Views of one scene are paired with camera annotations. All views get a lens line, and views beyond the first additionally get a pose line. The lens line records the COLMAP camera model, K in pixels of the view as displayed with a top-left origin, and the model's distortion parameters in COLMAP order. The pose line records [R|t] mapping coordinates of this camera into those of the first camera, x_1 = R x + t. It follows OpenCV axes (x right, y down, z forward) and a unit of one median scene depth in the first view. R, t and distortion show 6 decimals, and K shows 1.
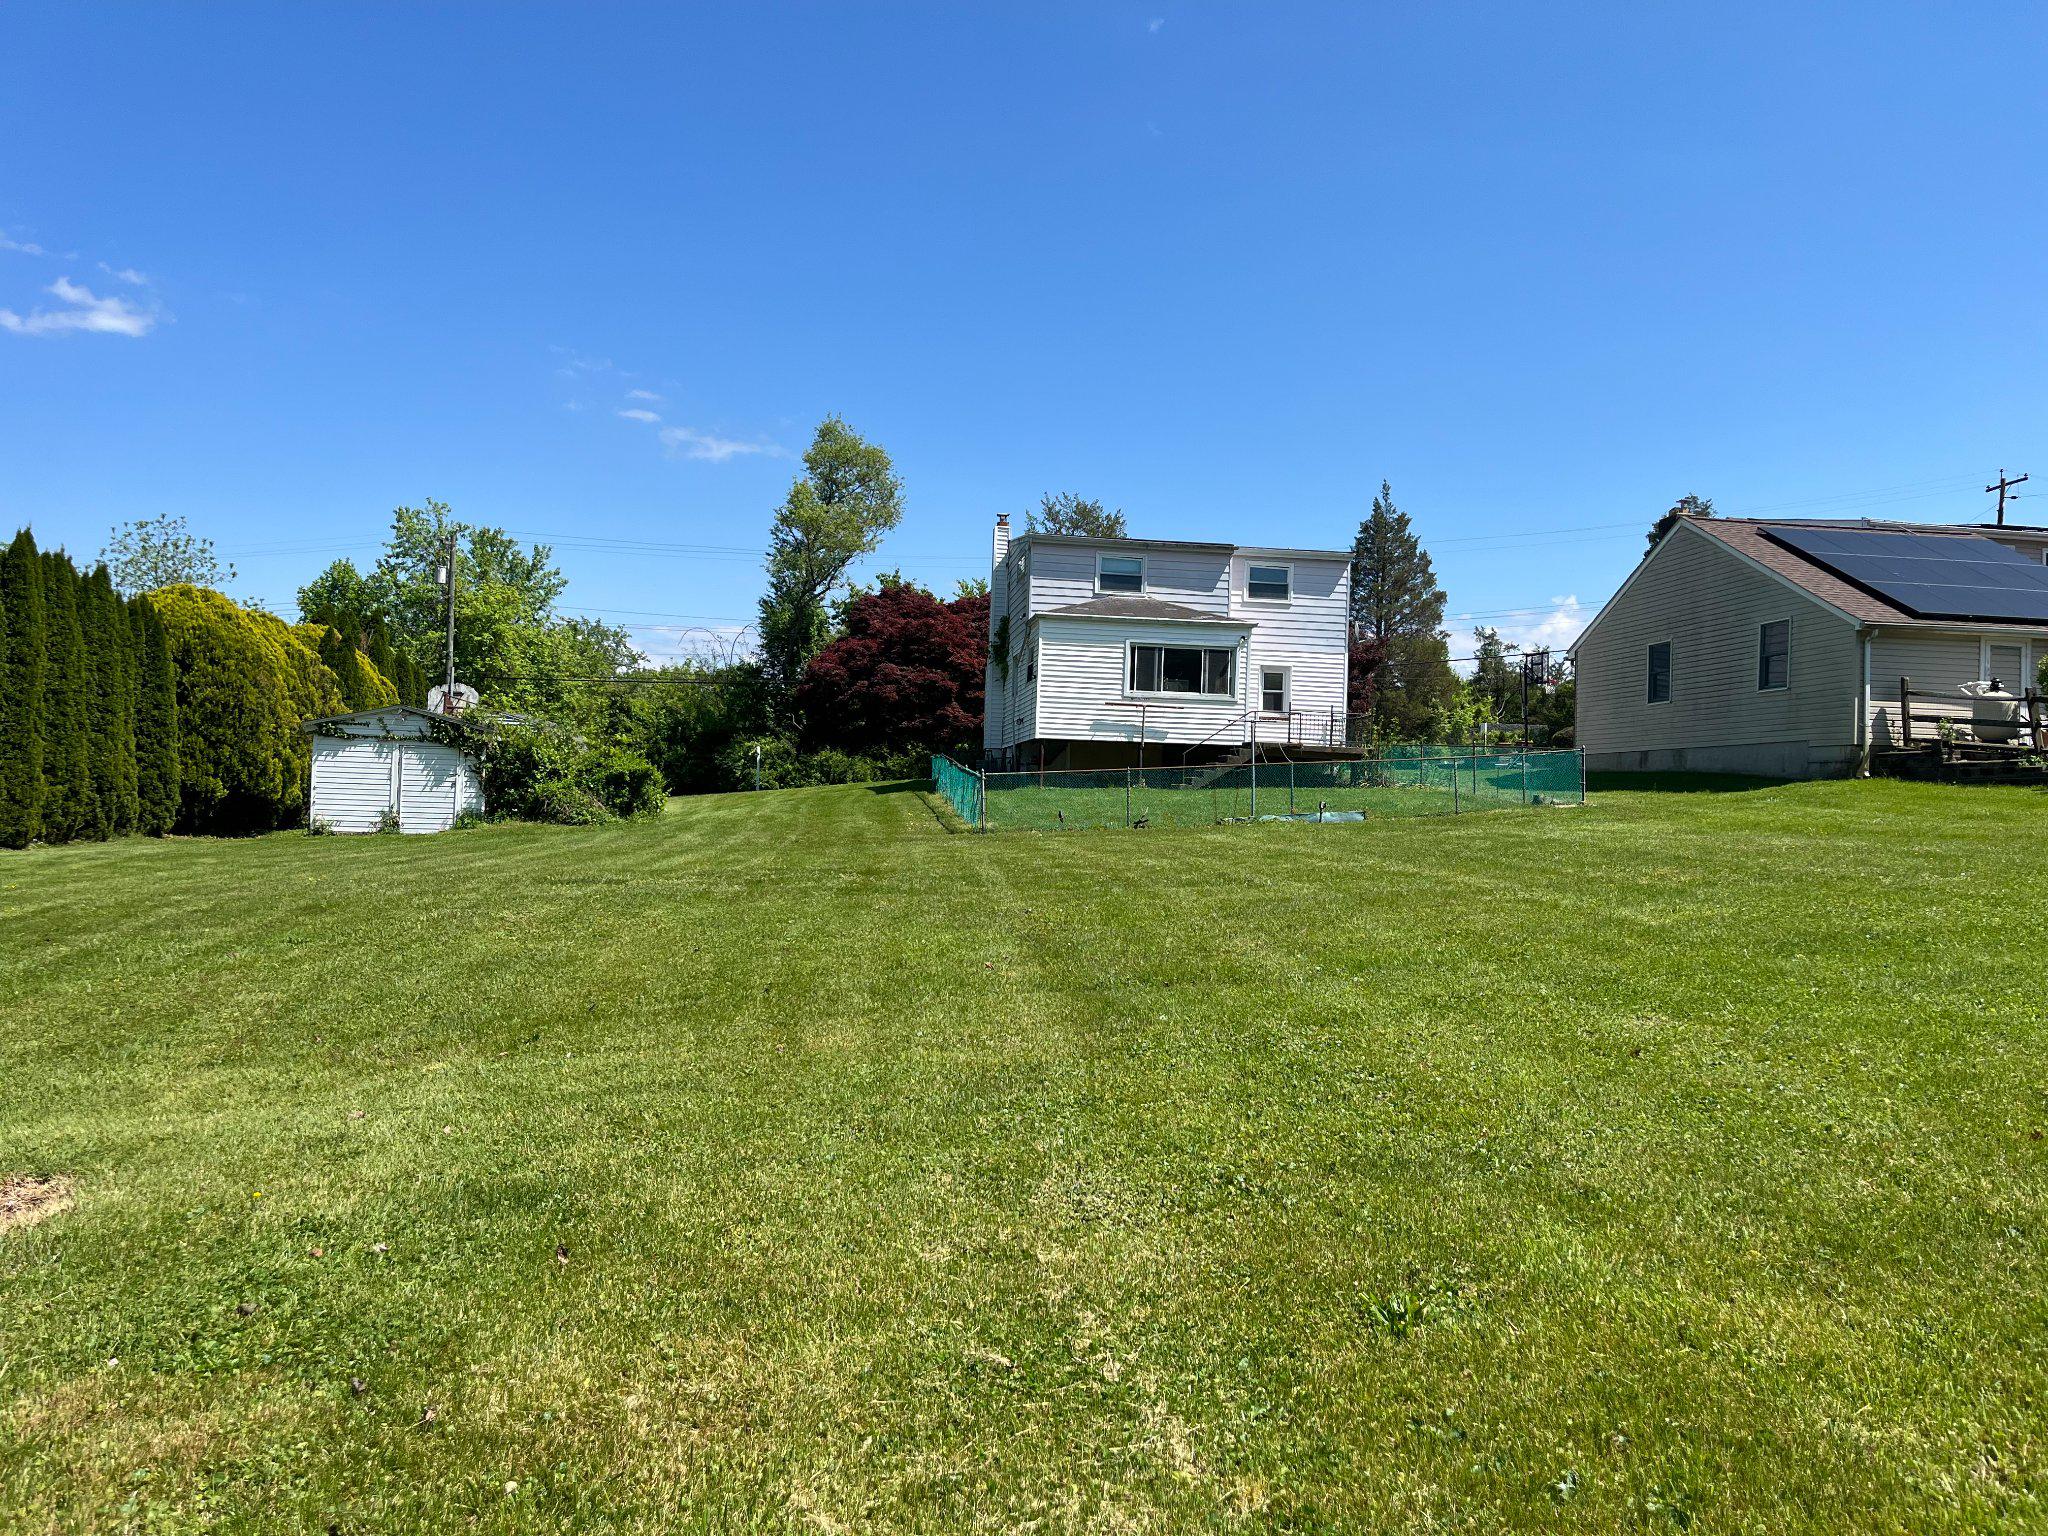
lens RADIAL K [[1585.1, 0, 1024.0], [0, 1585.1, 768.0], [0, 0, 1]] dist [0.084065, -0.063207]
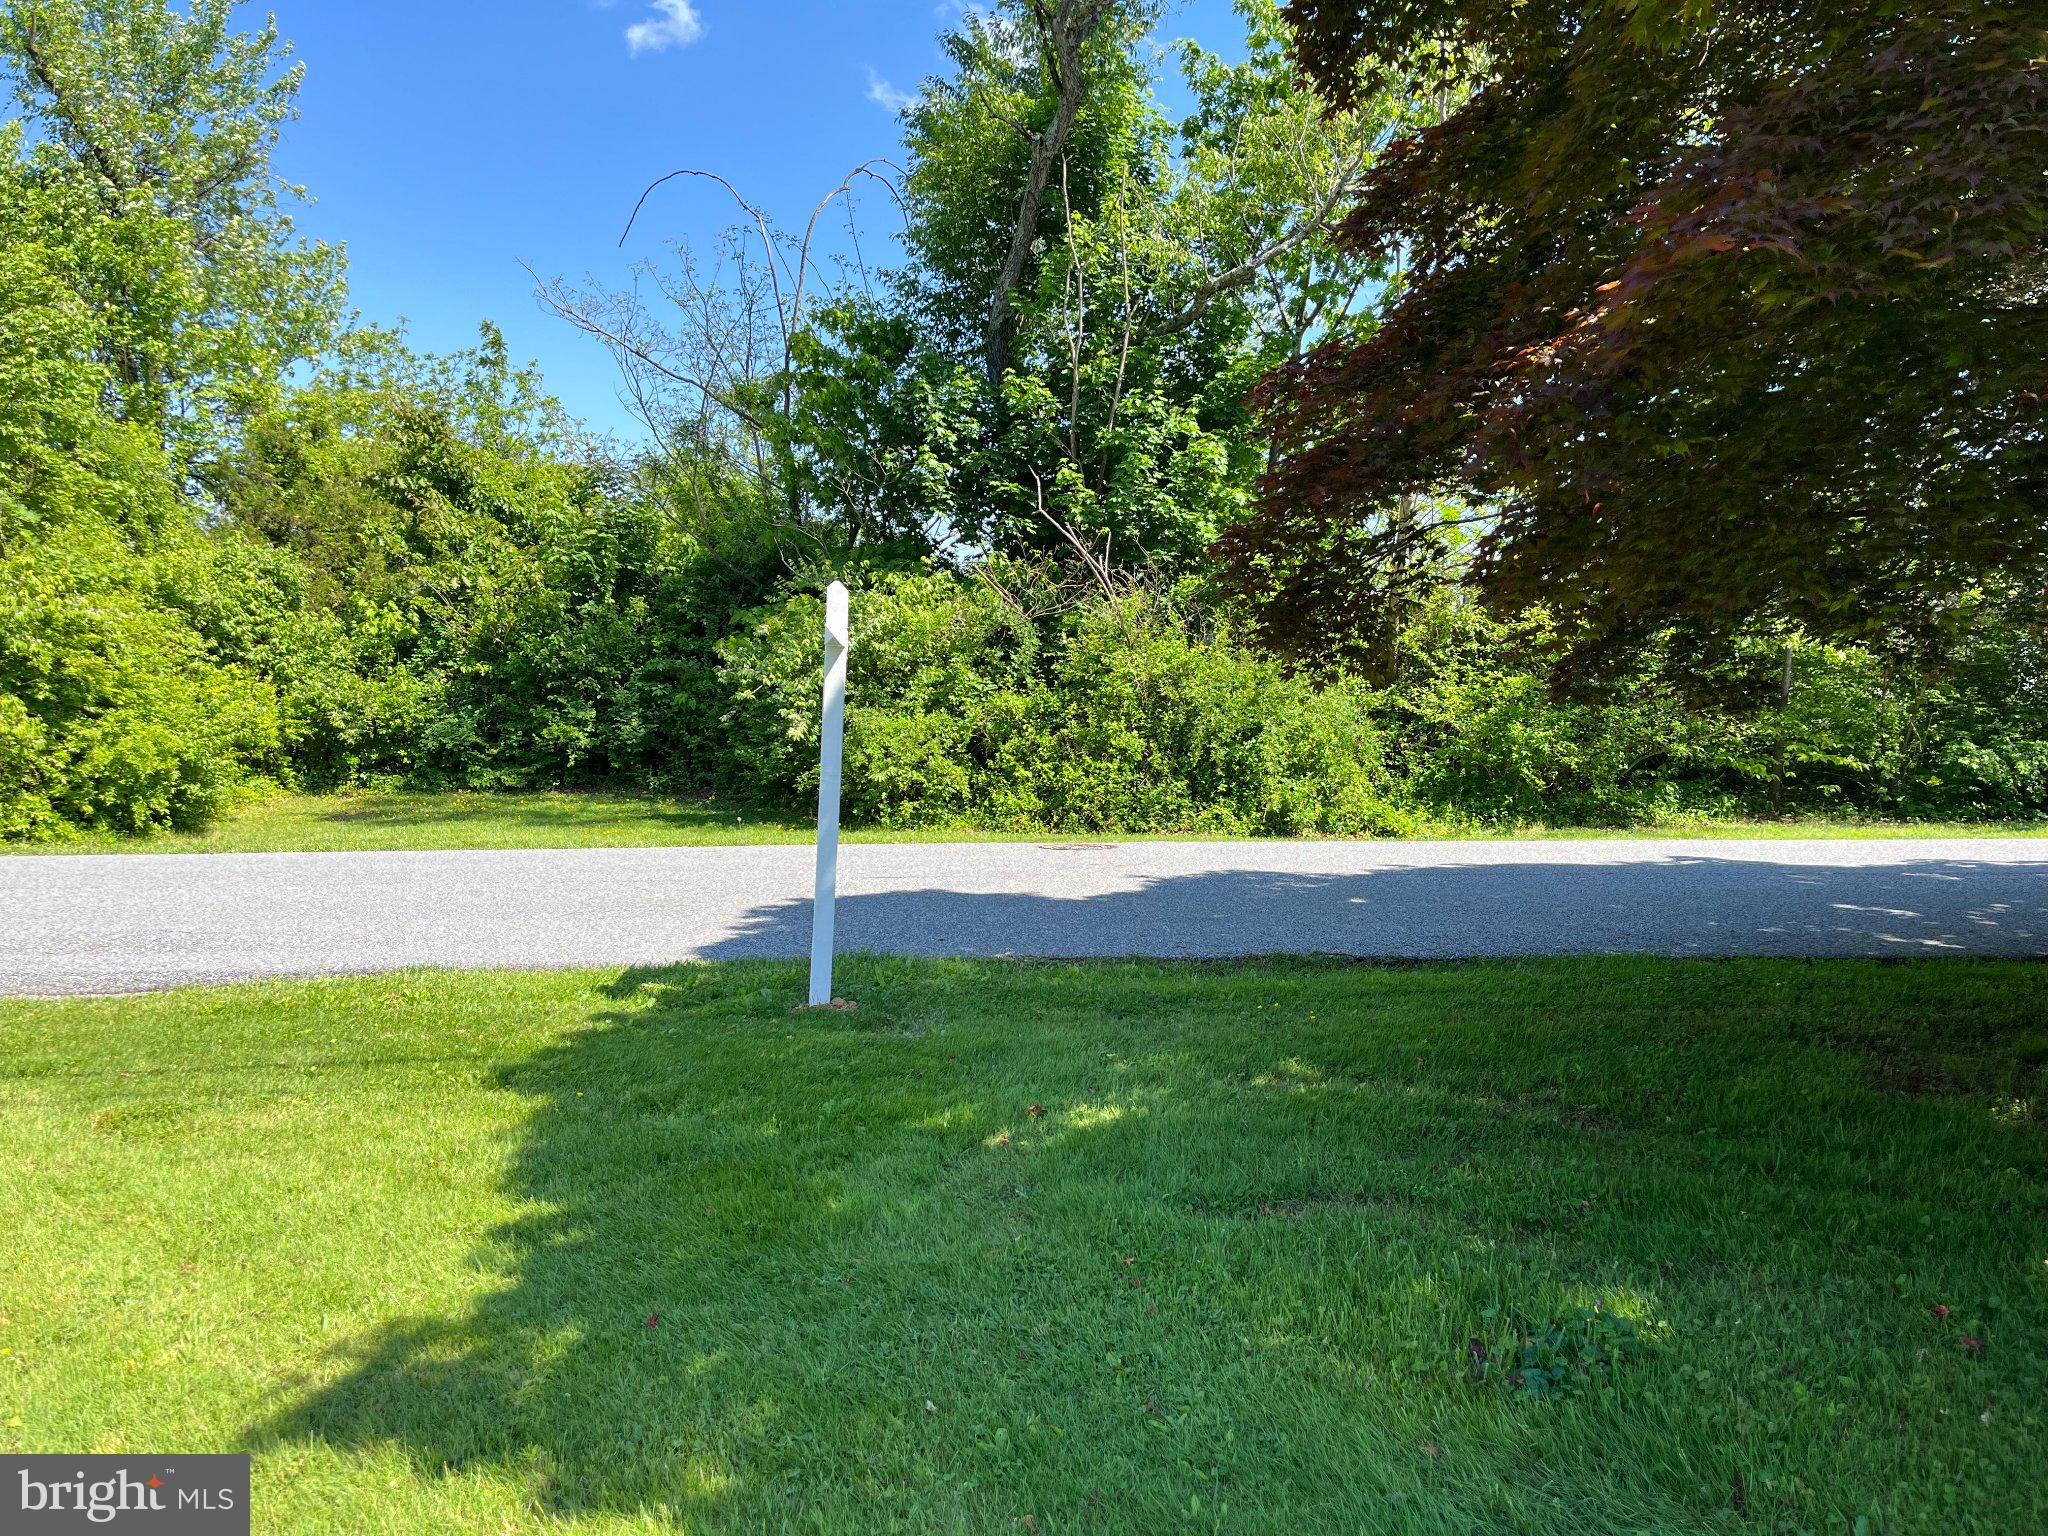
lens RADIAL K [[1585.1, 0, 1024.0], [0, 1585.1, 768.0], [0, 0, 1]] dist [0.084065, -0.063207]
pose [[0.992338, 0.031092, -0.119573, -0.213447], [-0.023641, 0.997719, 0.063233, -0.010439], [0.121266, -0.059922, 0.990810, 1.395298]]
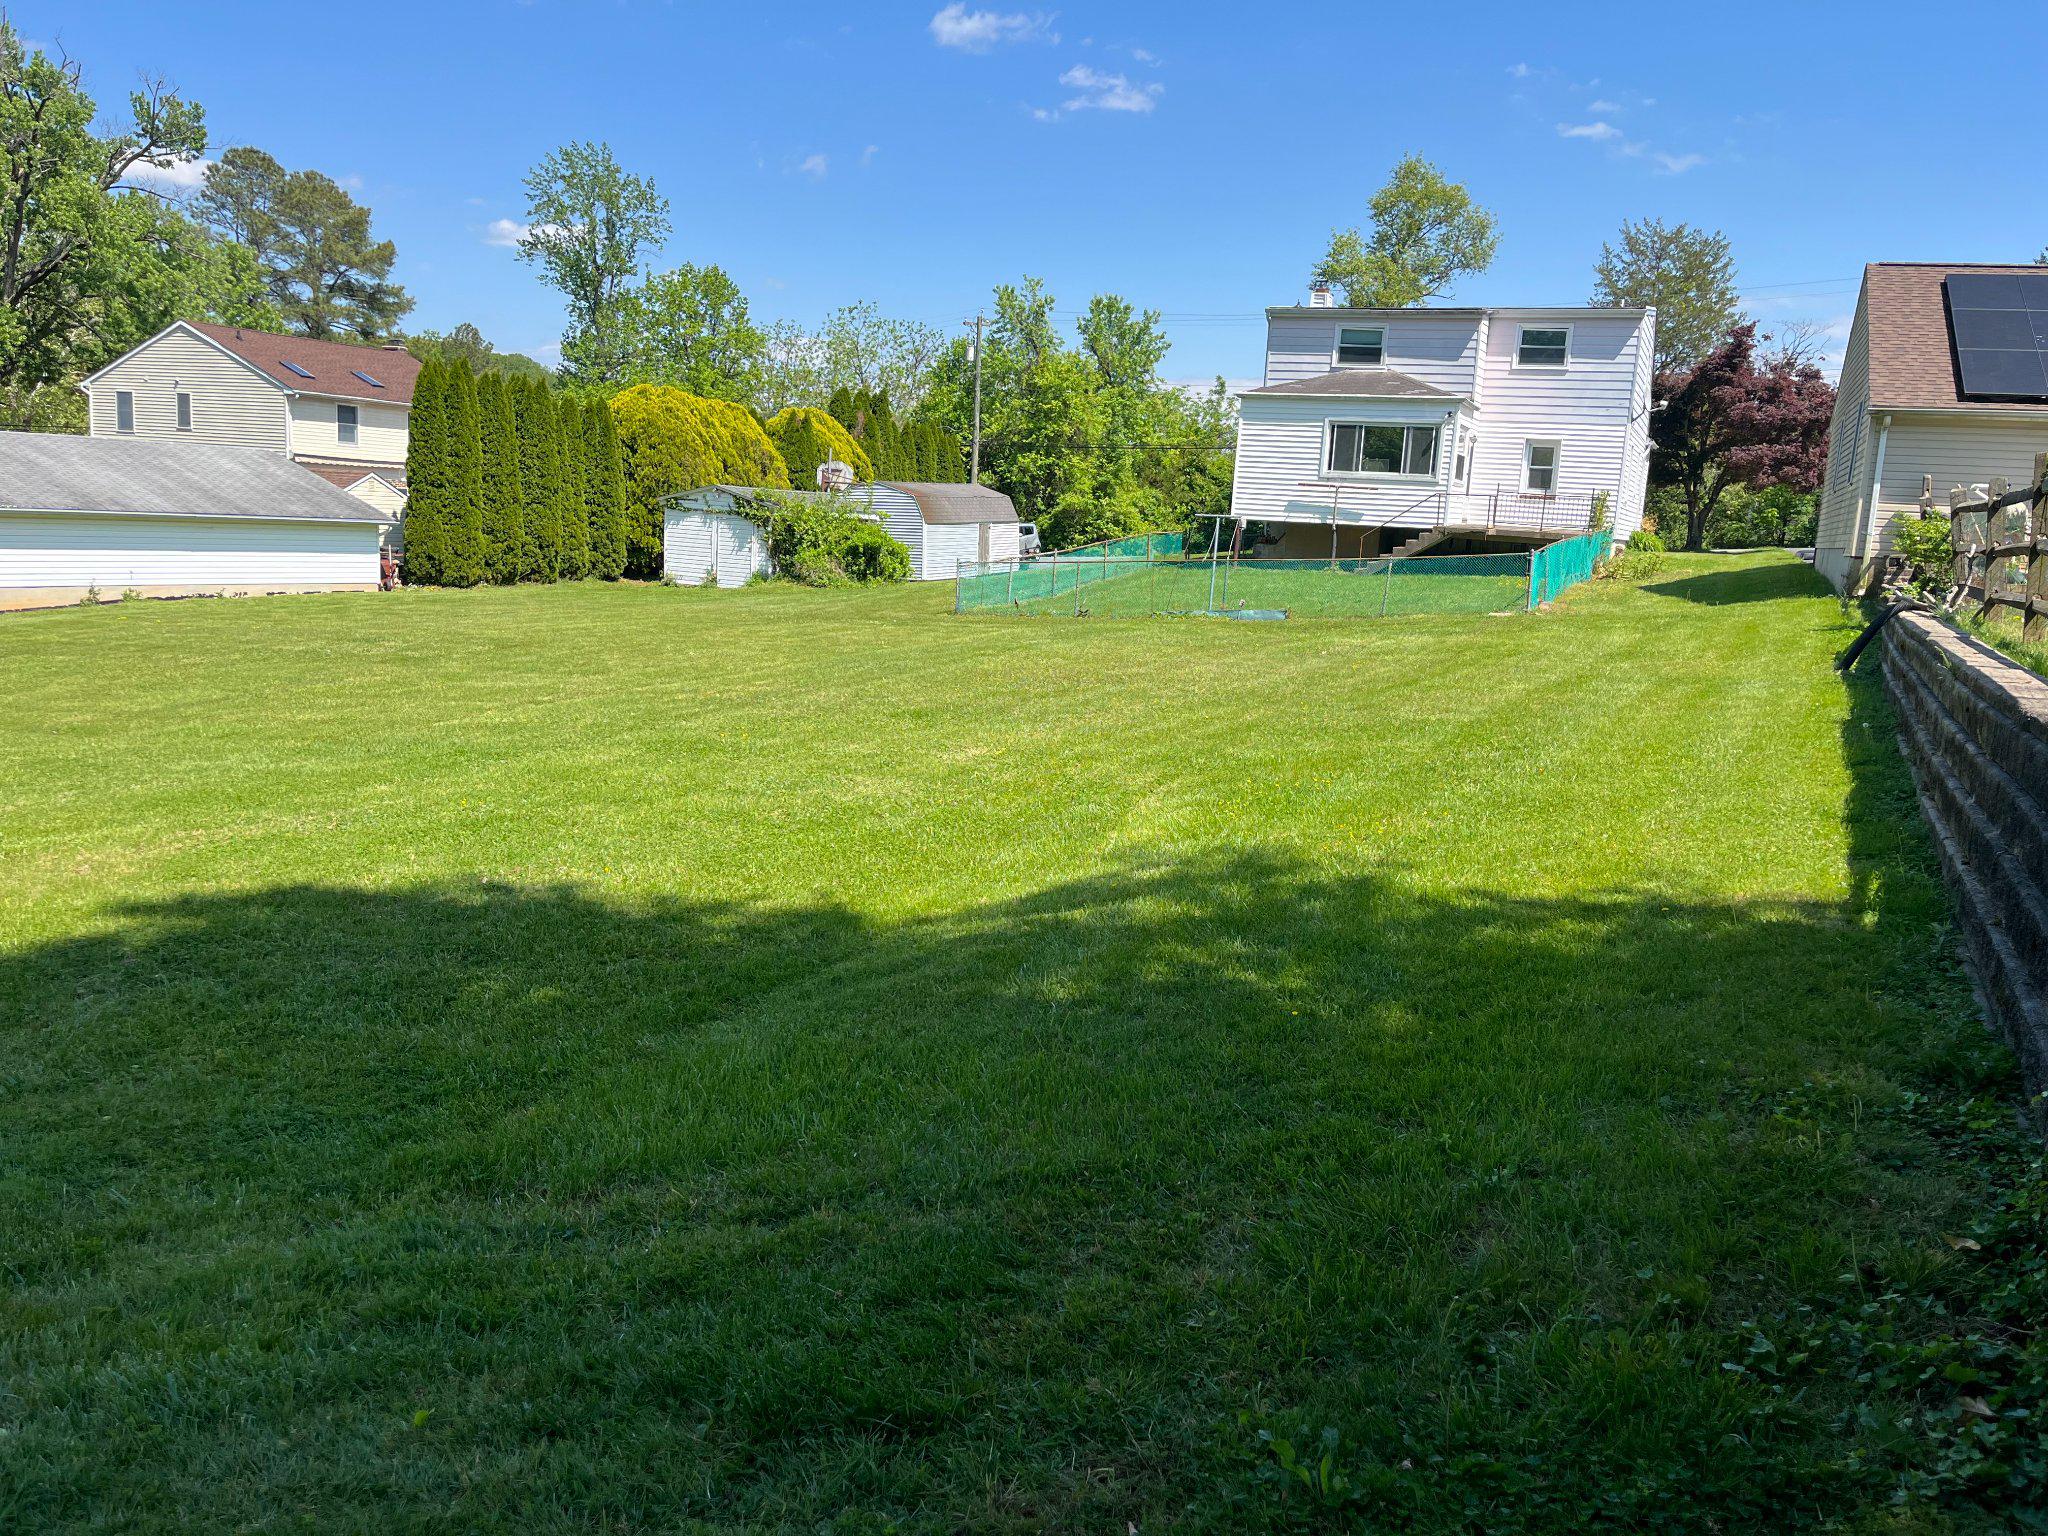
lens RADIAL K [[1619.2, 0, 1024.0], [0, 1619.2, 768.0], [0, 0, 1]] dist [0.044966, -0.070201]
pose [[0.843651, 0.100297, -0.527440, 0.457267], [-0.015798, 0.986608, 0.162343, -0.027446], [0.536659, -0.128629, 0.833937, 0.036549]]
